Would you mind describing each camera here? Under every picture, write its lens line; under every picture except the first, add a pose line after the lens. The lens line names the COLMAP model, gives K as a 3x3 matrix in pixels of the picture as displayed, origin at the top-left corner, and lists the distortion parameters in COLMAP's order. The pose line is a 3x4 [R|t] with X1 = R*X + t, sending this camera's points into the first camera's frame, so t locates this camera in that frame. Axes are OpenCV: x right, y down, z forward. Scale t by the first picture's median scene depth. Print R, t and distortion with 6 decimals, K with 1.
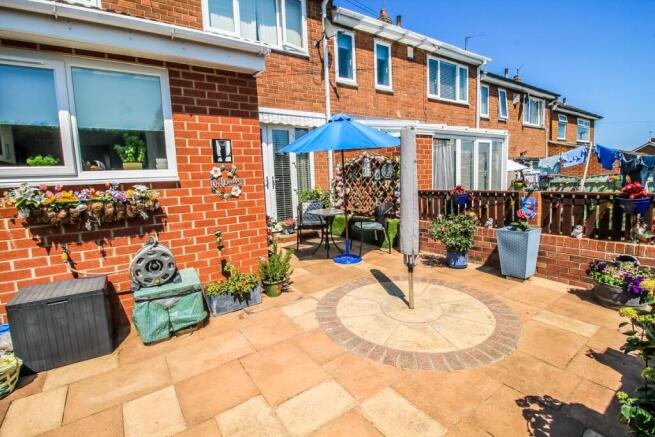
lens RADIAL K [[311.8, 0, 331.9], [0, 311.8, 215.9], [0, 0, 1]] dist [-0.013136, -0.001921]
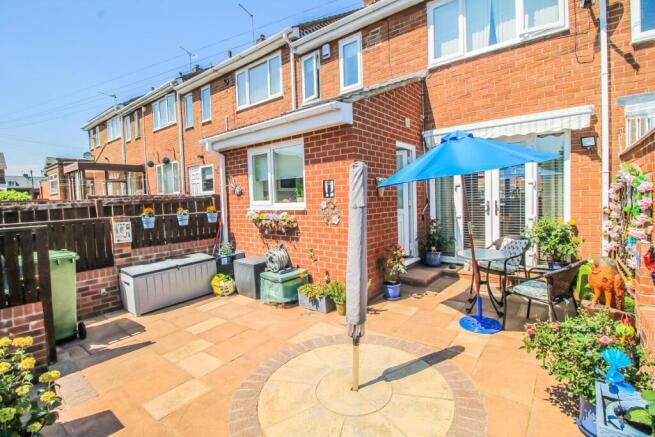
lens RADIAL K [[311.8, 0, 331.5], [0, 311.8, 215.9], [0, 0, 1]] dist [-0.013136, -0.001921]
pose [[0.262971, 0.084691, -0.961079, 0.926895], [-0.098626, 0.993281, 0.060542, -0.176841], [0.959749, 0.078867, 0.269557, 0.673369]]
